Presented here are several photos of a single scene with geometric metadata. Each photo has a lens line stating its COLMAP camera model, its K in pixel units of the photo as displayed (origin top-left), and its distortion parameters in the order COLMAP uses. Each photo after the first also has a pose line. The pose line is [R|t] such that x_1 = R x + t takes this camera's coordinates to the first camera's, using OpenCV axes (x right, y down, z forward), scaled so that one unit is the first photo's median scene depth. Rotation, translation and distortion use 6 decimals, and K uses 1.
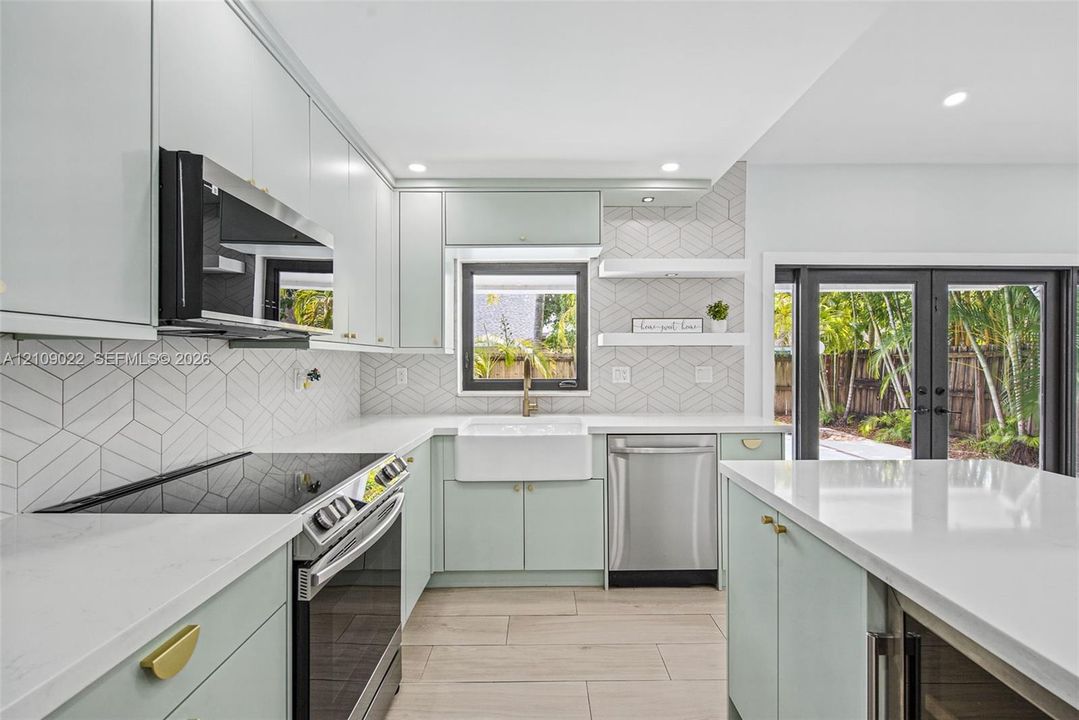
lens RADIAL K [[492.4, 0, 540.8], [0, 492.4, 360.9], [0, 0, 1]] dist [0.002627, -0.001255]
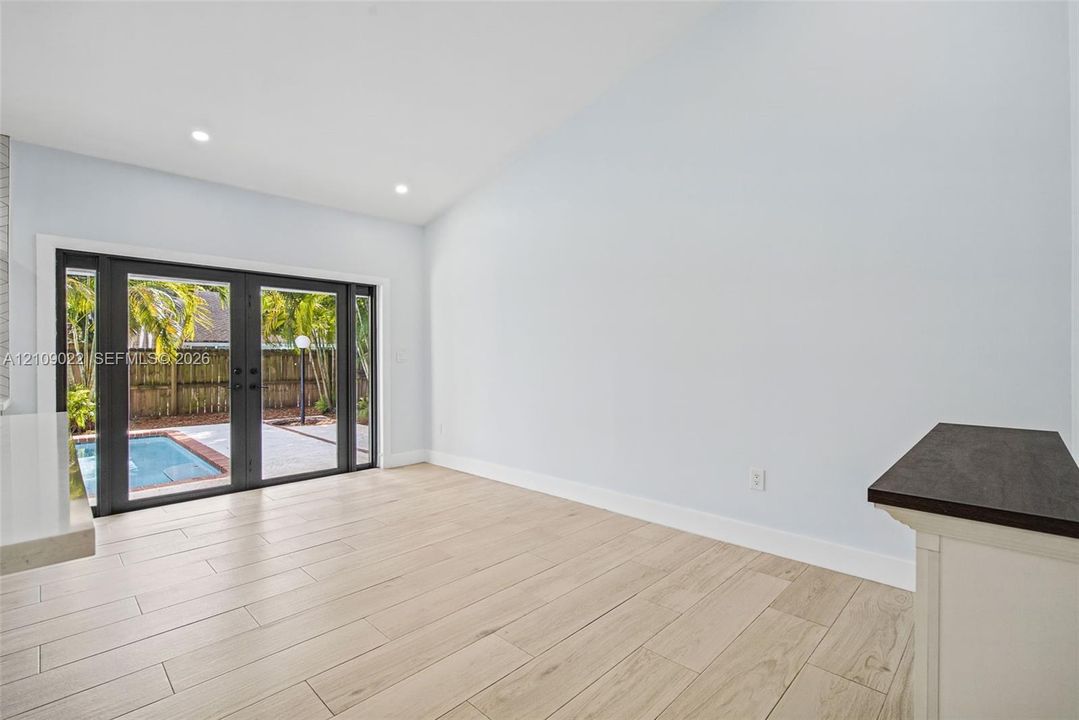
lens RADIAL K [[492.4, 0, 549.3], [0, 492.4, 357.8], [0, 0, 1]] dist [0.002627, -0.001255]
pose [[0.692805, -0.004554, 0.721110, 0.462850], [0.006789, 0.999977, -0.000207, 0.036125], [-0.721093, 0.005039, 0.692820, -0.431850]]
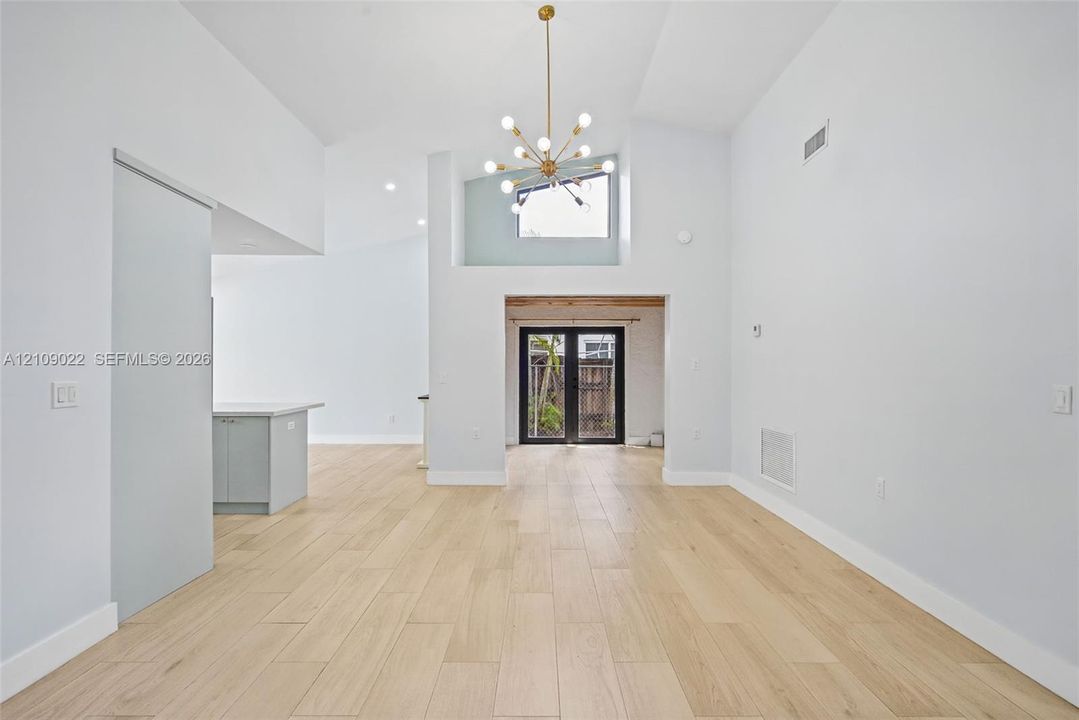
lens RADIAL K [[492.4, 0, 541.8], [0, 492.4, 358.2], [0, 0, 1]] dist [0.002627, -0.001255]
pose [[-0.002911, 0.014244, 0.999894, -1.131068], [0.000767, 0.999898, -0.014242, -0.012913], [-0.999995, 0.000726, -0.002921, -0.846415]]
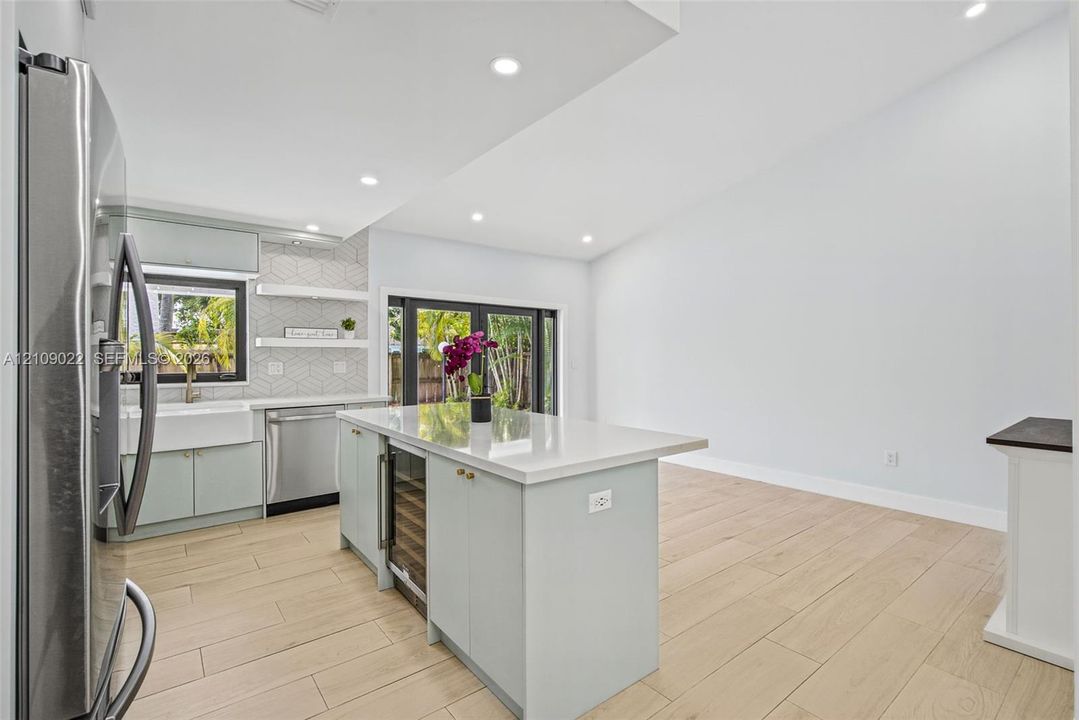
lens RADIAL K [[492.4, 0, 546.3], [0, 492.4, 356.4], [0, 0, 1]] dist [0.002627, -0.001255]
pose [[0.782697, -0.000246, 0.622404, -0.097026], [0.001943, 0.999996, -0.002048, -0.000261], [-0.622401, 0.002812, 0.782694, -0.521049]]
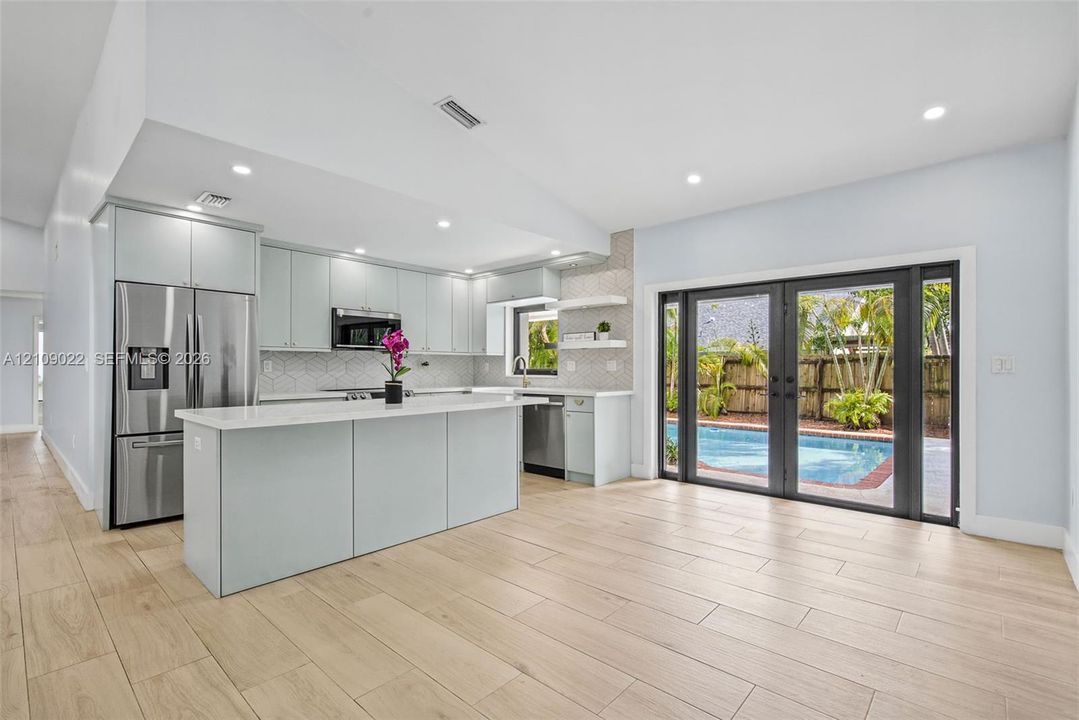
lens RADIAL K [[492.4, 0, 537.5], [0, 492.4, 360.6], [0, 0, 1]] dist [0.002627, -0.001255]
pose [[0.735207, -0.009966, -0.677769, 1.262343], [0.000063, 0.999893, -0.014634, 0.035068], [0.677842, 0.010717, 0.735129, -0.352732]]
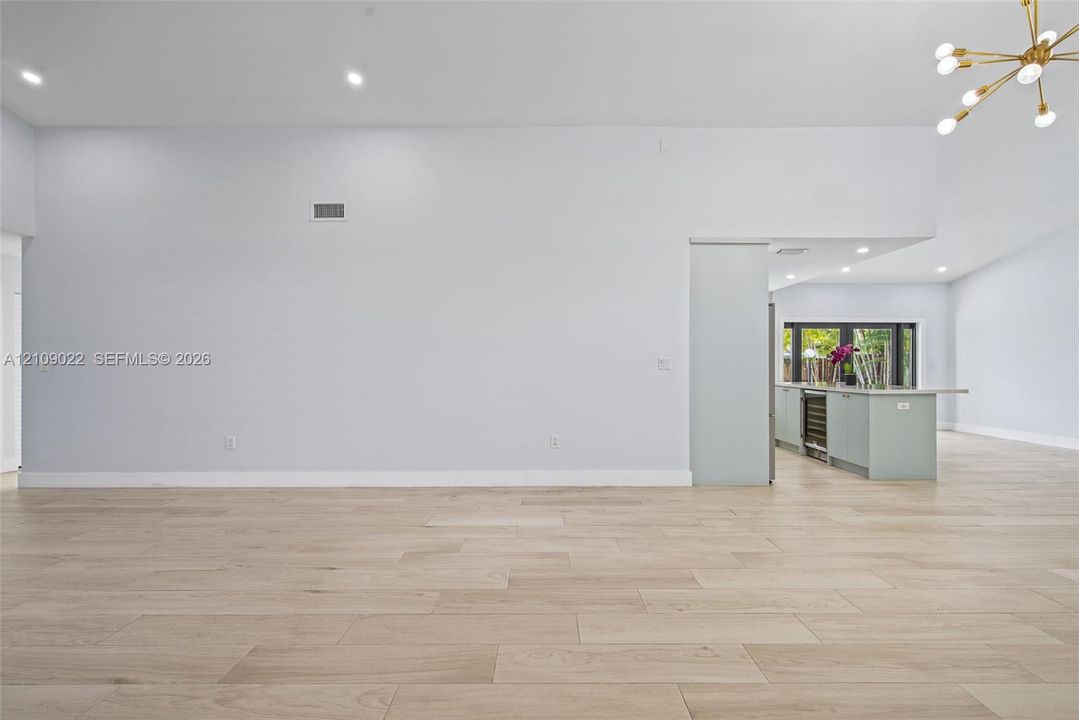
lens RADIAL K [[492.4, 0, 539.3], [0, 492.4, 370.1], [0, 0, 1]] dist [0.002627, -0.001255]
pose [[0.999941, -0.001950, -0.010643, -0.808200], [0.002013, 0.999981, 0.005899, 0.039105], [0.010631, -0.005920, 0.999926, -1.652516]]
